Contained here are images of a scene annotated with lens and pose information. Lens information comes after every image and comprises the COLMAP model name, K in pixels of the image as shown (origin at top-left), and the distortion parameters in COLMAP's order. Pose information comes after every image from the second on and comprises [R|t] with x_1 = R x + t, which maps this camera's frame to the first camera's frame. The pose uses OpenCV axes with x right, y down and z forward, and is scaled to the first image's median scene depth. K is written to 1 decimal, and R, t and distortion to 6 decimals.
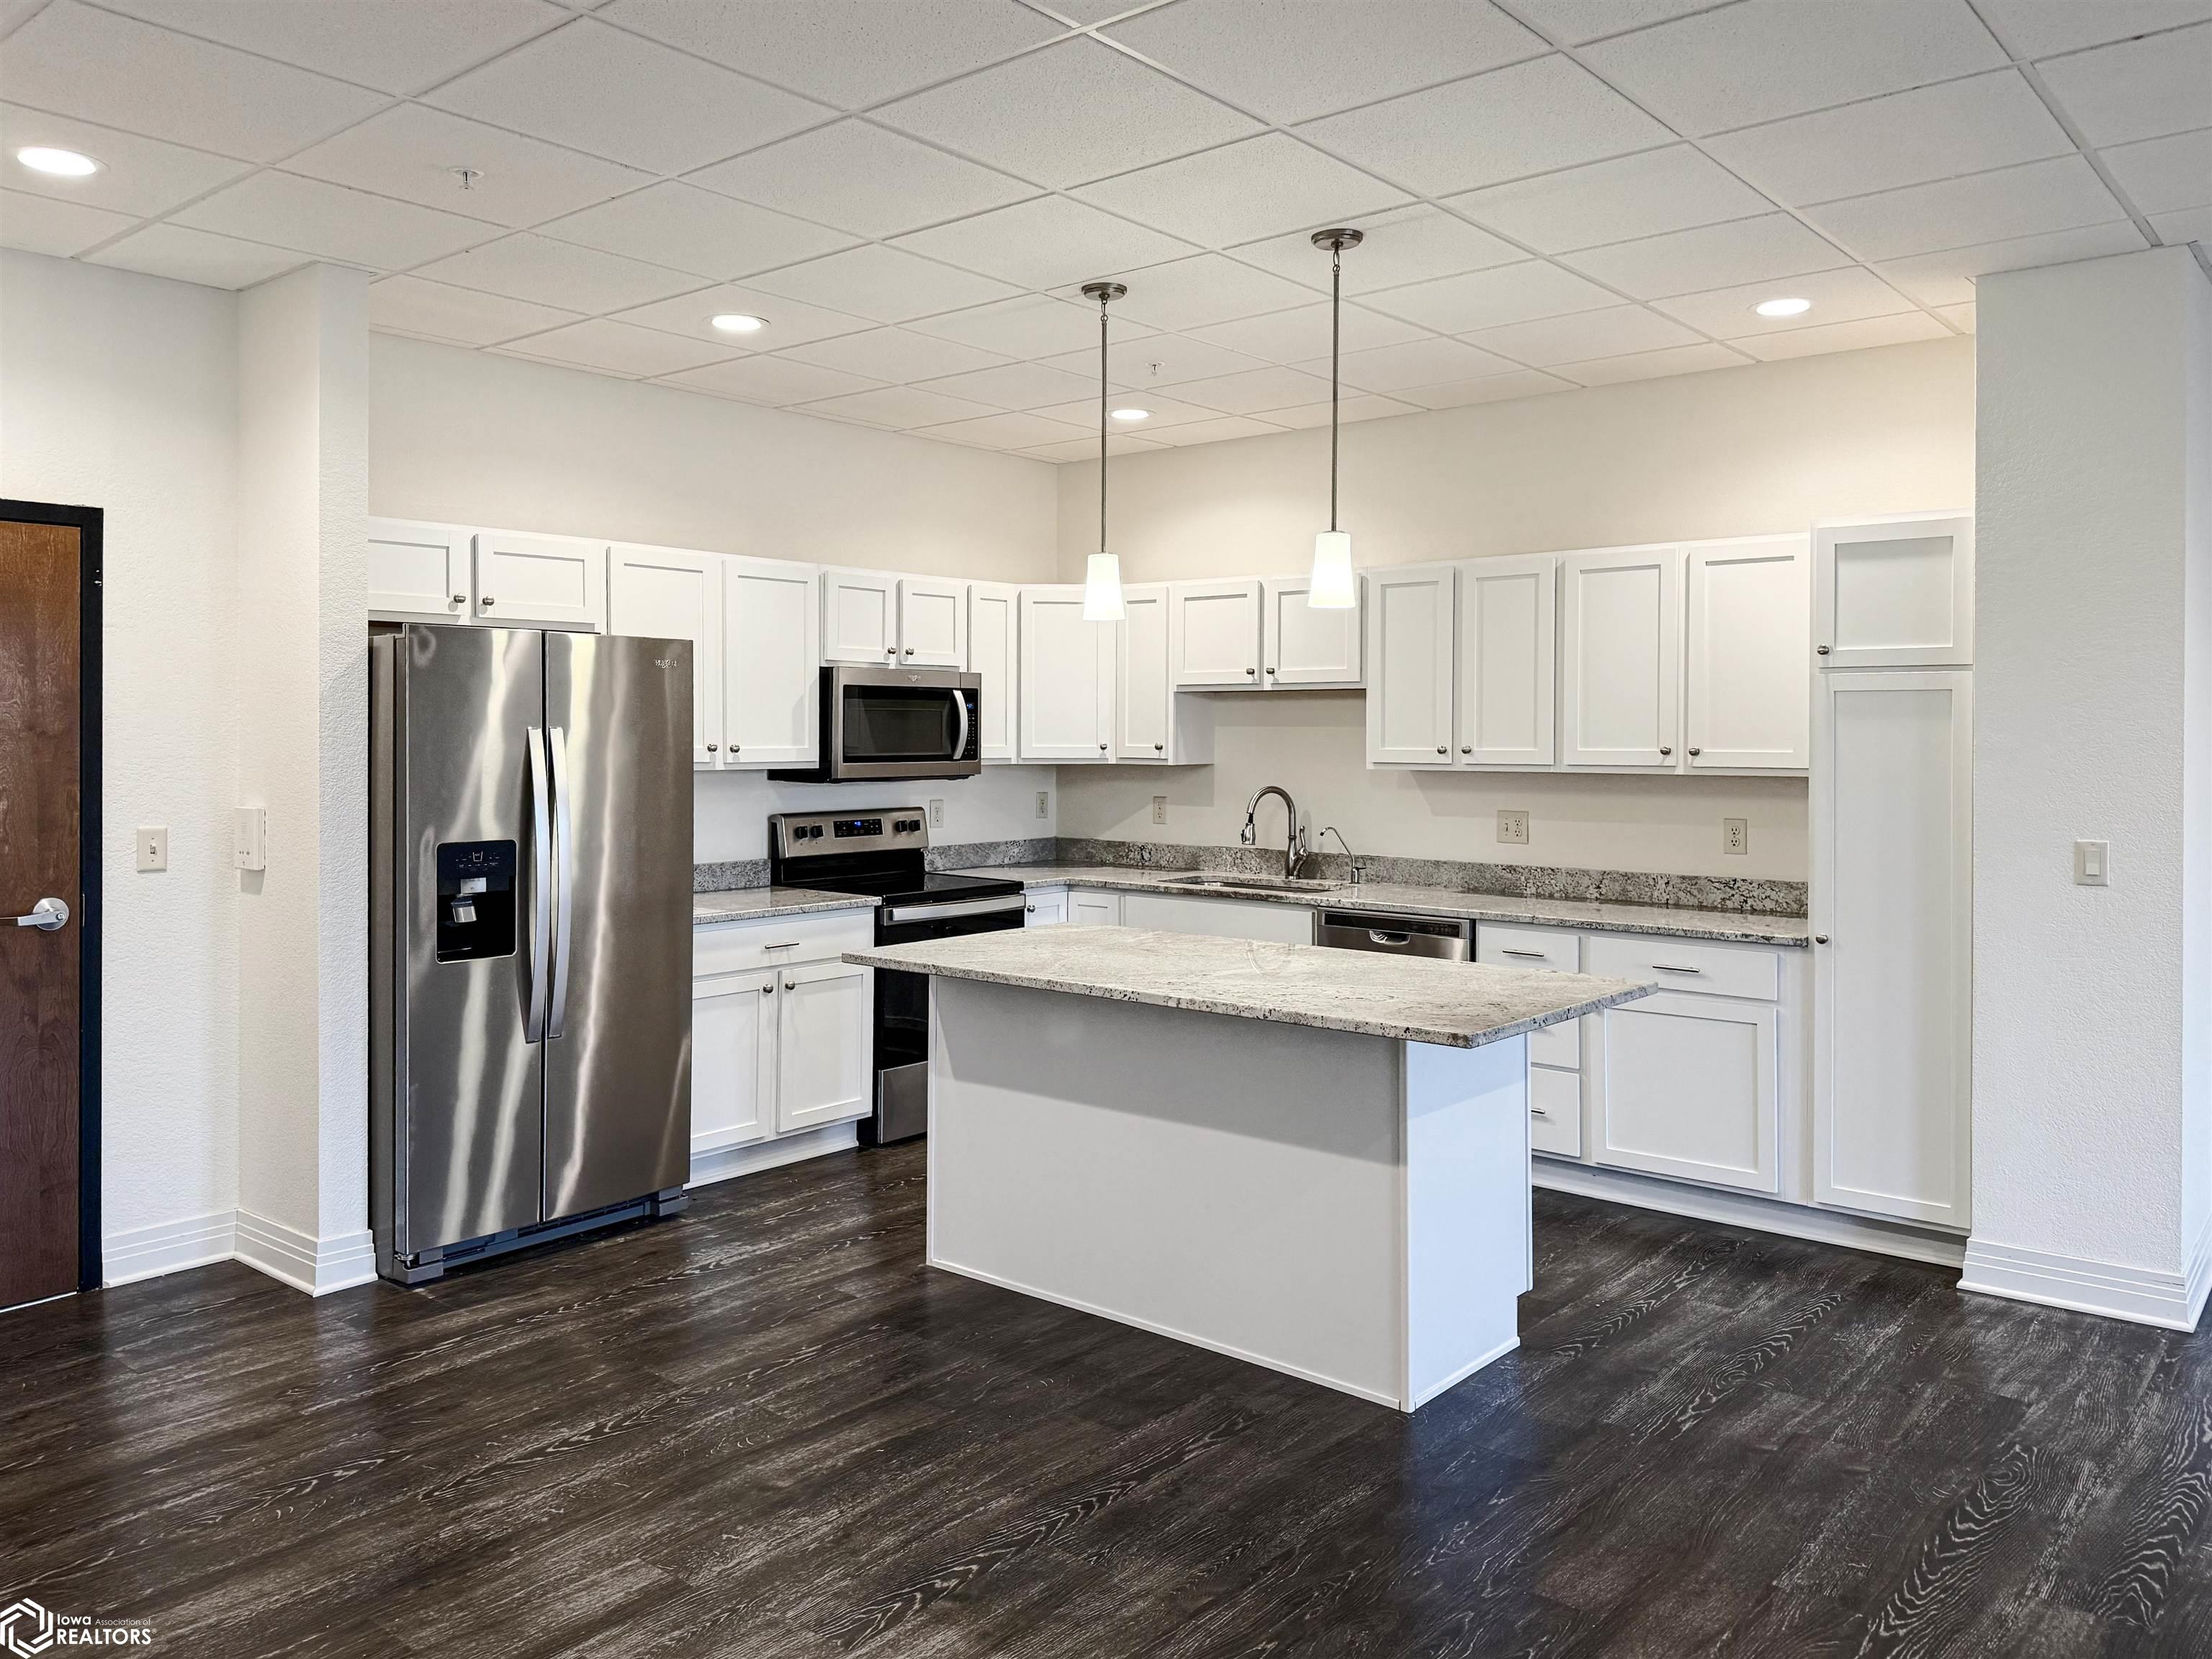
lens RADIAL K [[1632.9, 0, 1099.3], [0, 1632.9, 754.0], [0, 0, 1]] dist [0.093848, -0.131840]
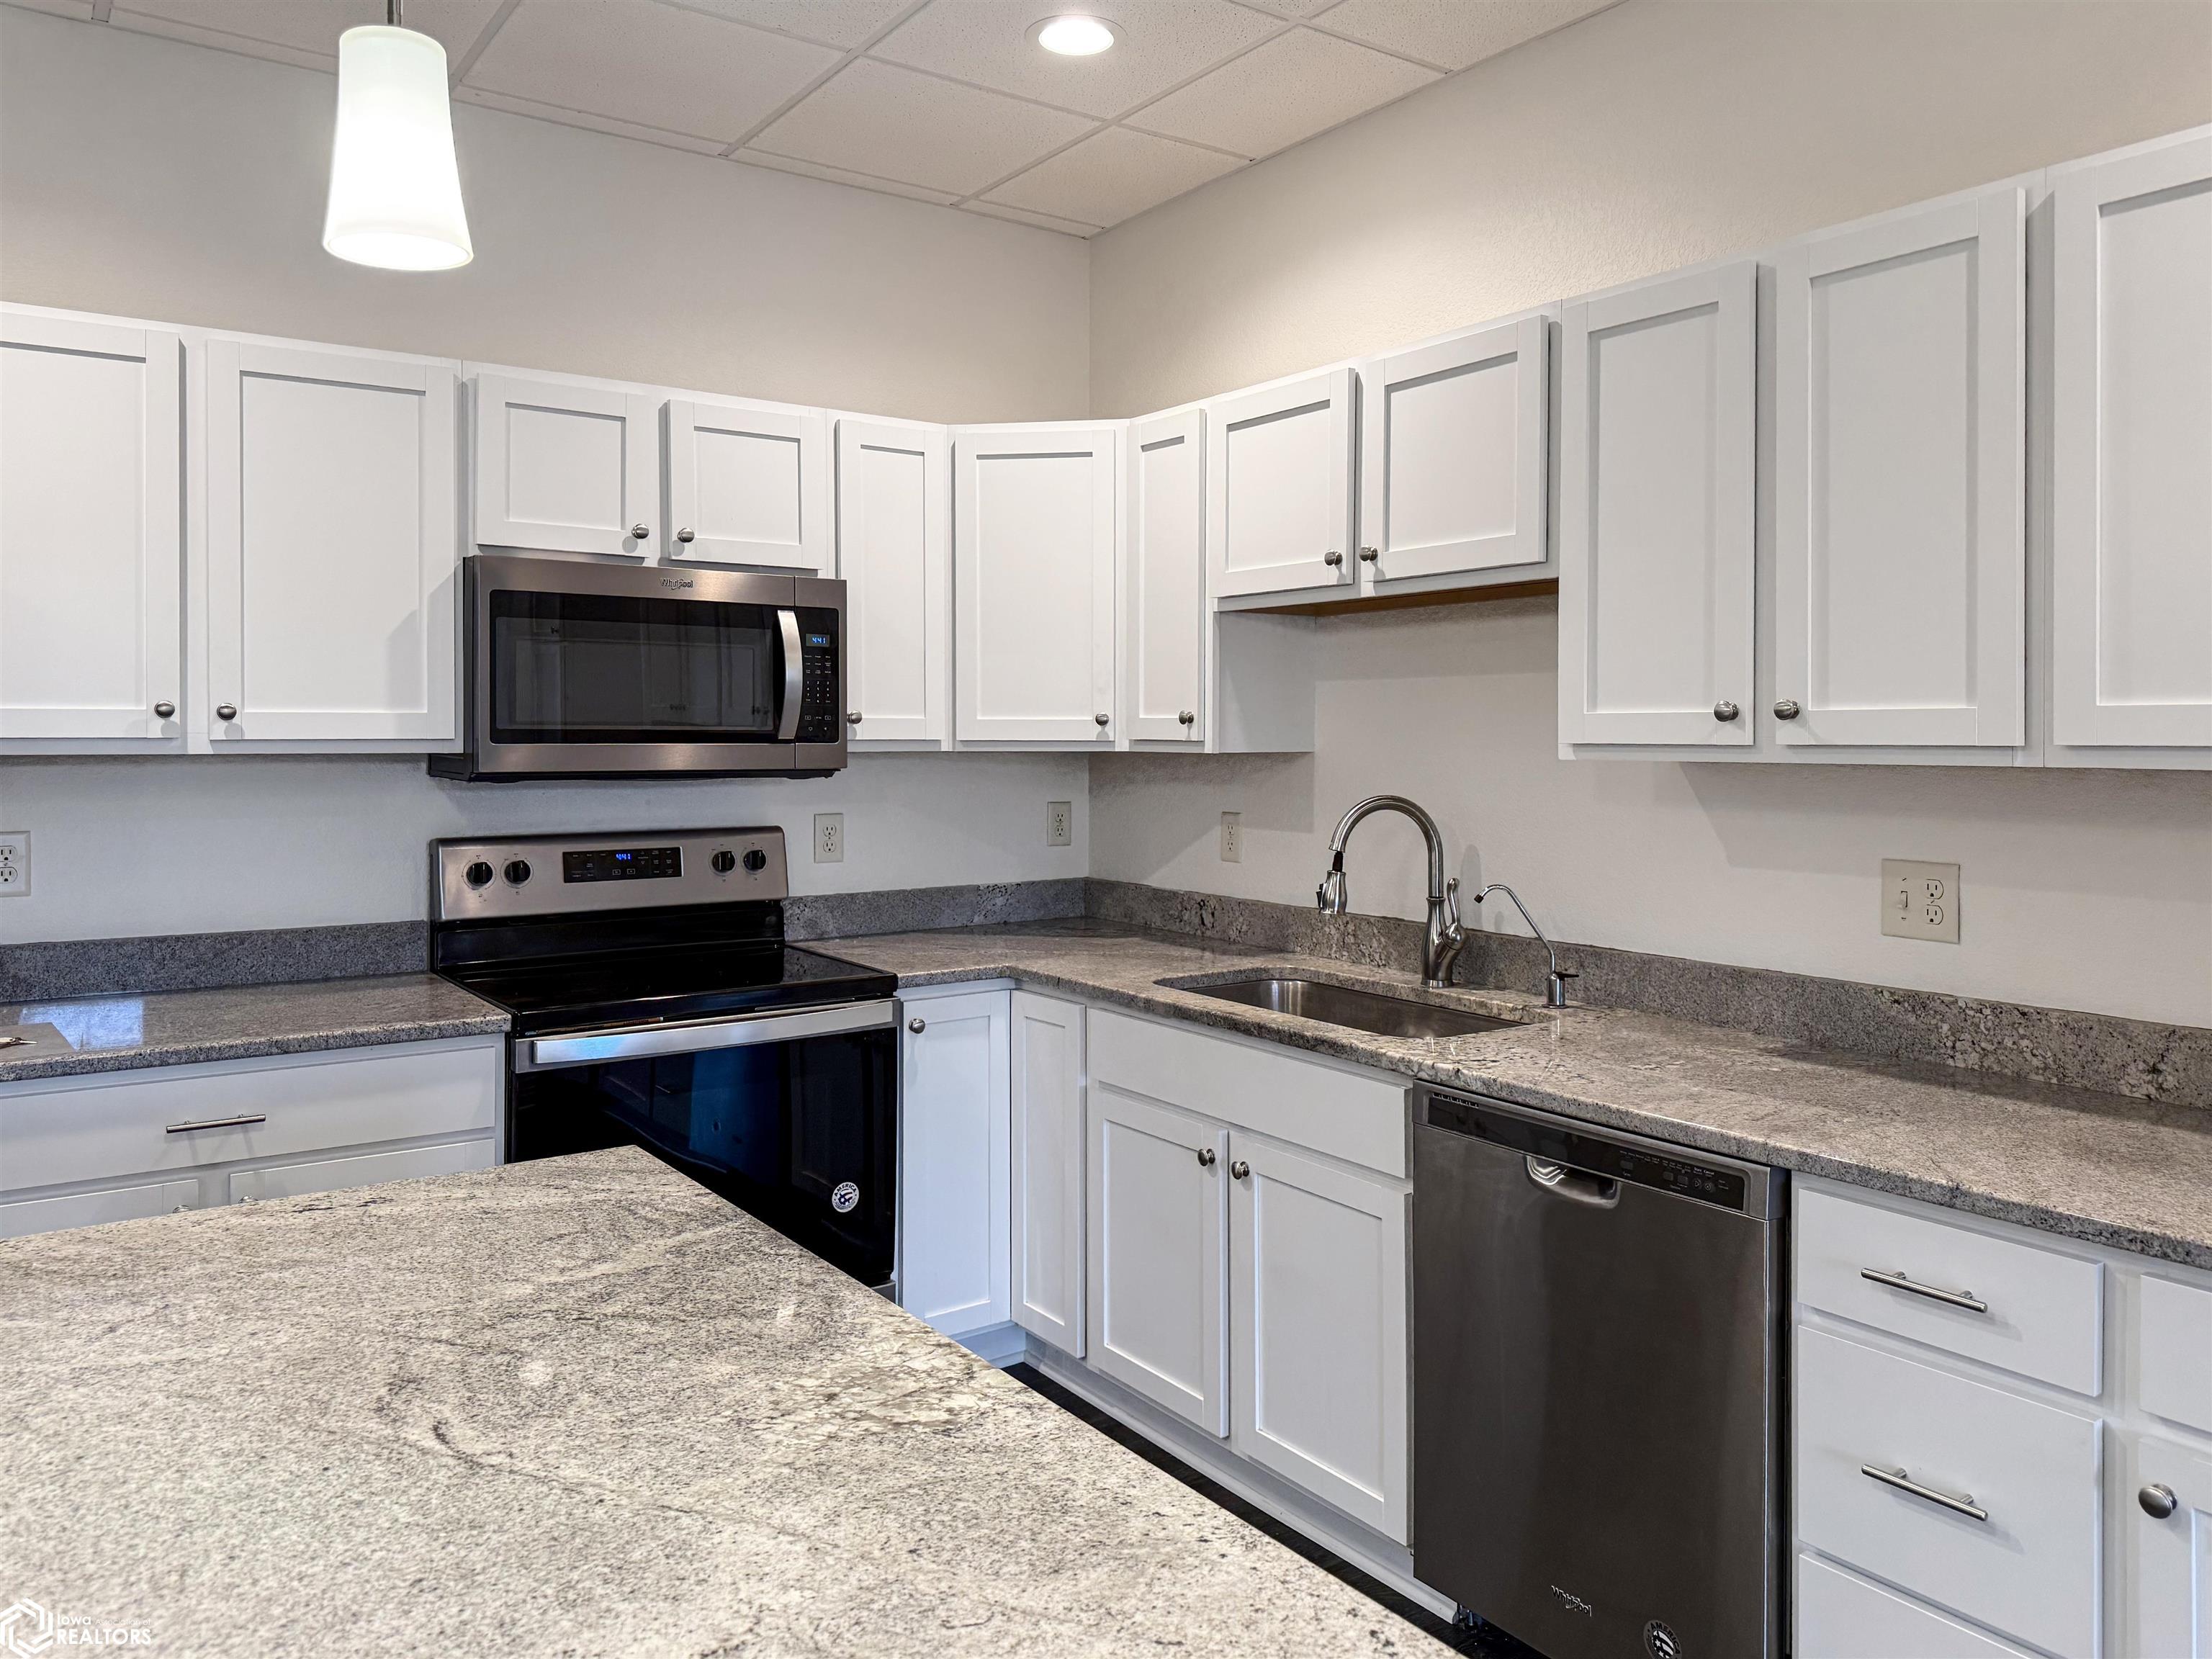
lens RADIAL K [[1597.7, 0, 1106.9], [0, 1597.7, 738.7], [0, 0, 1]] dist [0.073588, -0.132349]
pose [[0.967096, 0.000222, -0.254412, 0.181699], [-0.003144, 0.999934, -0.011078, 0.010292], [0.254392, 0.011513, 0.967033, 0.640783]]
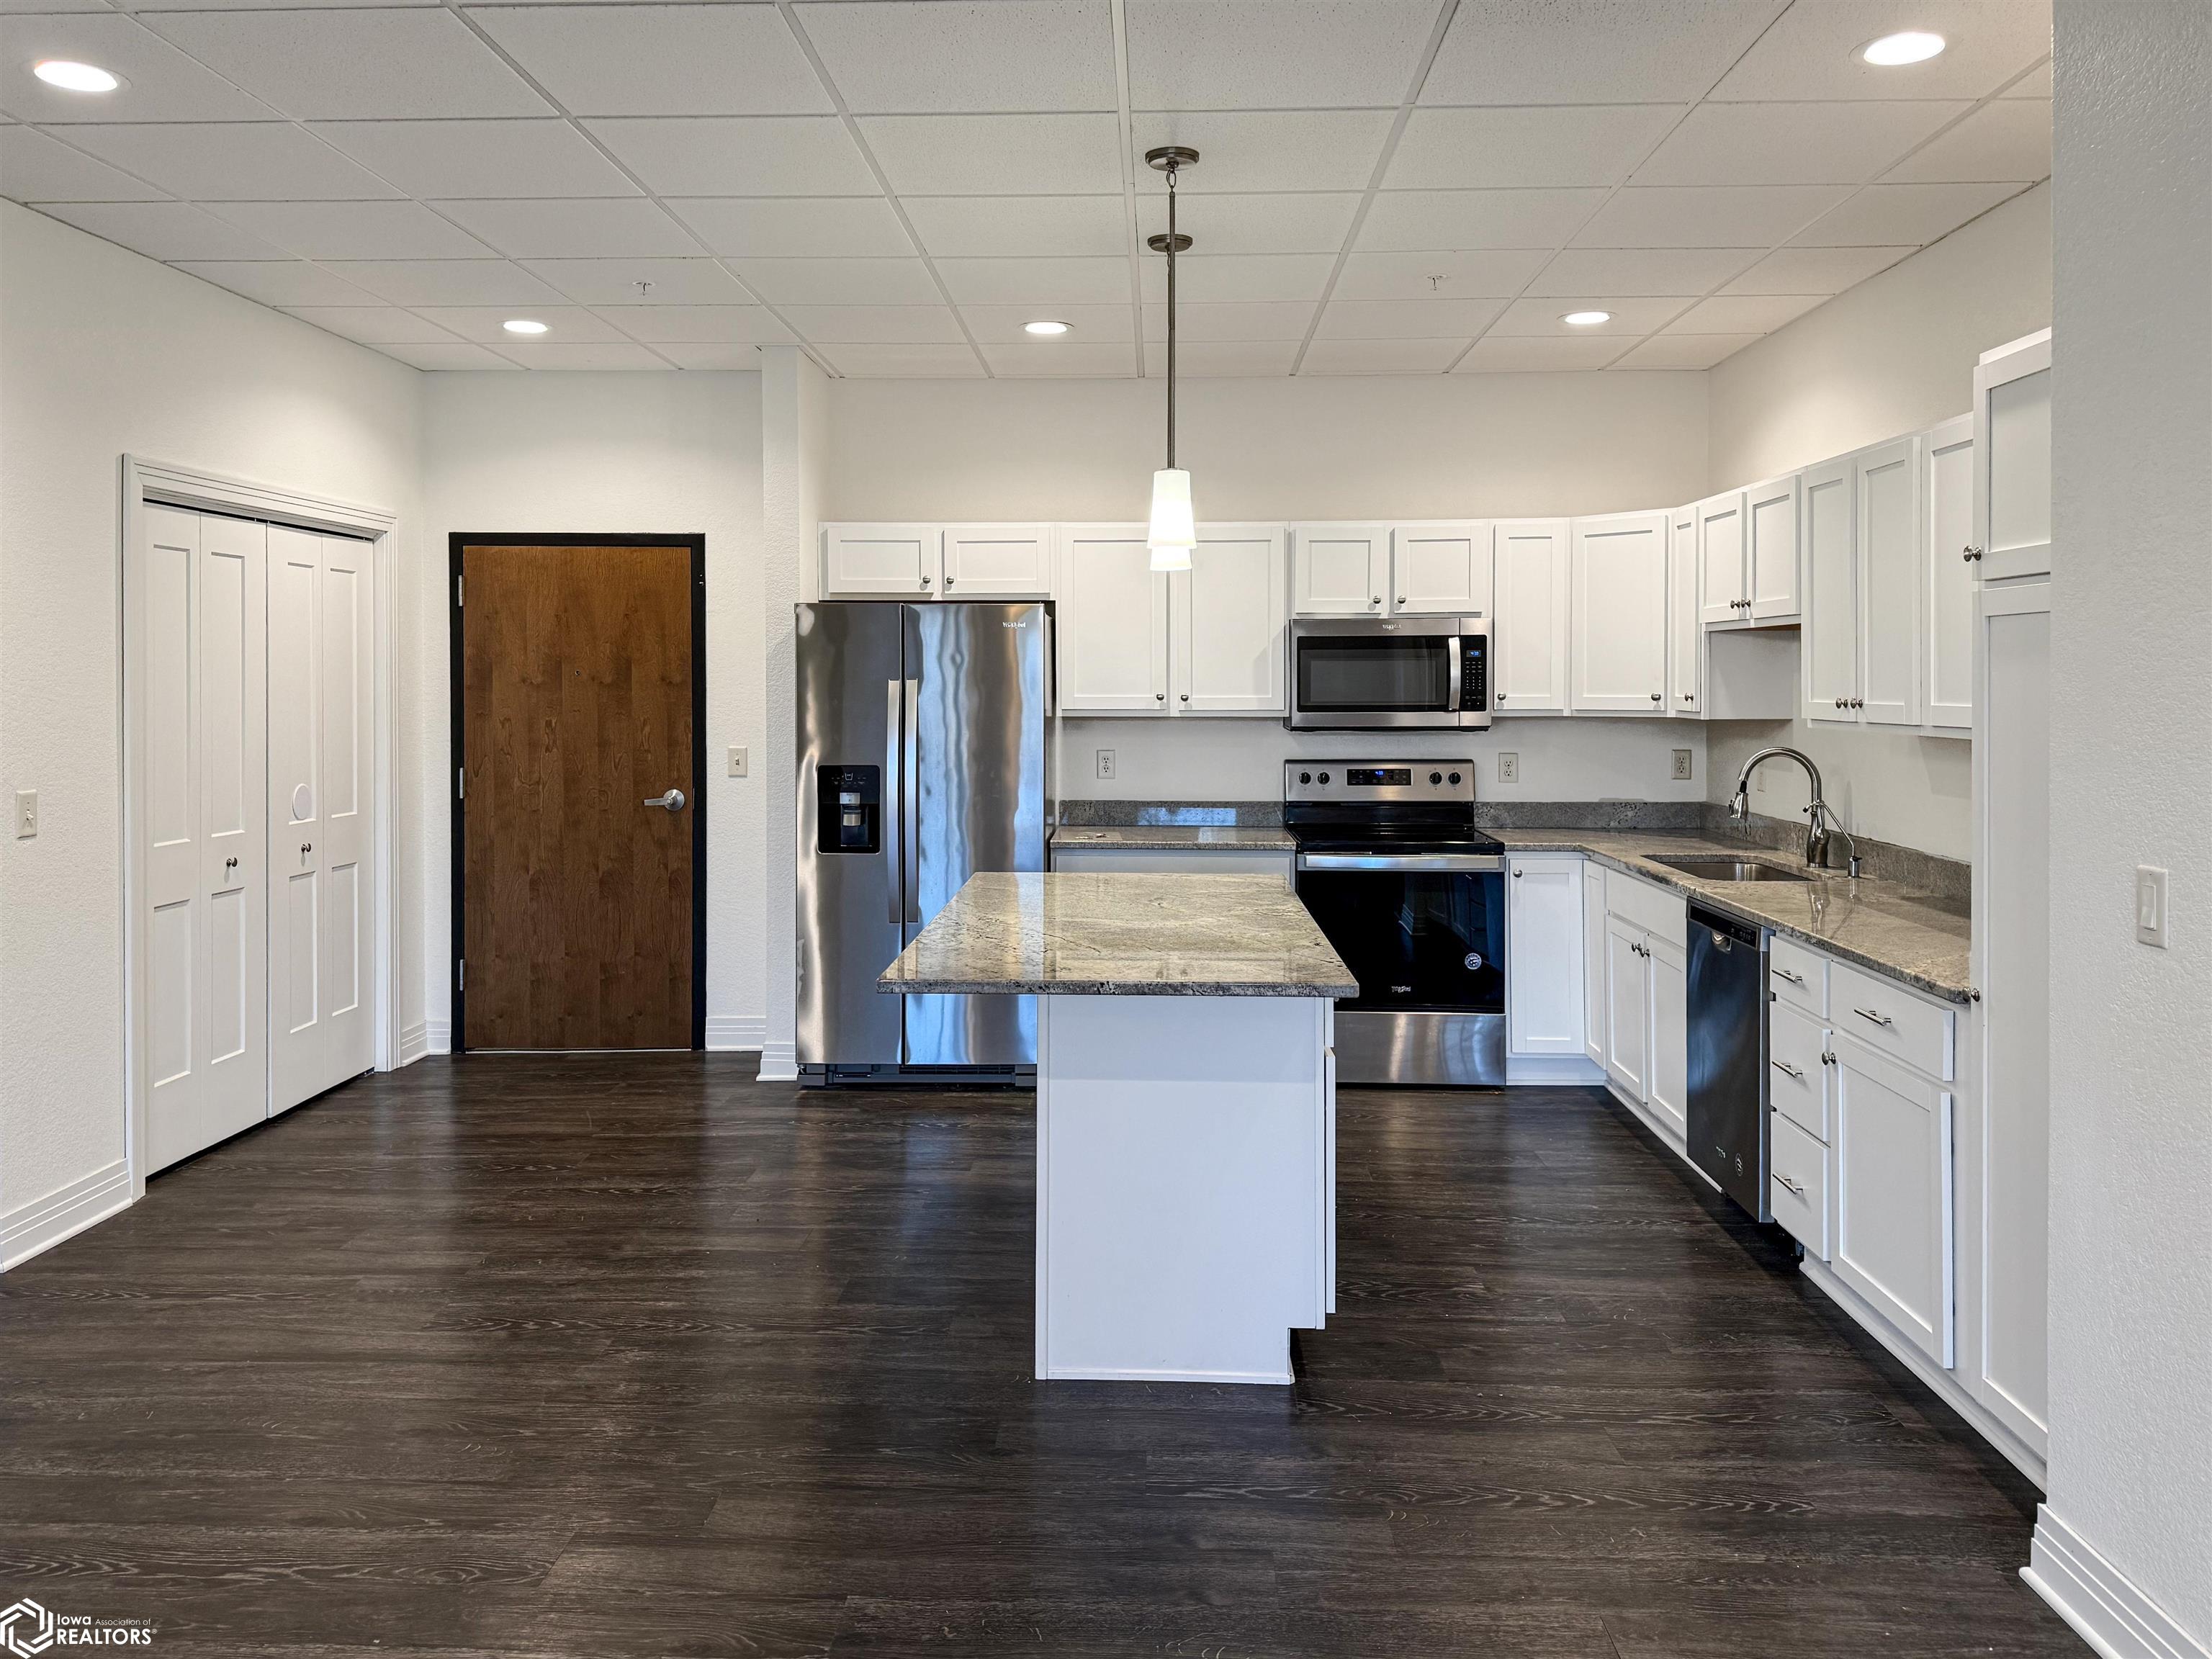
lens RADIAL K [[1646.4, 0, 1102.9], [0, 1646.4, 708.1], [0, 0, 1]] dist [0.058088, -0.050145]
pose [[0.620768, 0.010525, -0.783924, 0.669105], [-0.010256, 0.999933, 0.005304, -0.001229], [0.783927, 0.004747, 0.620835, 0.291607]]
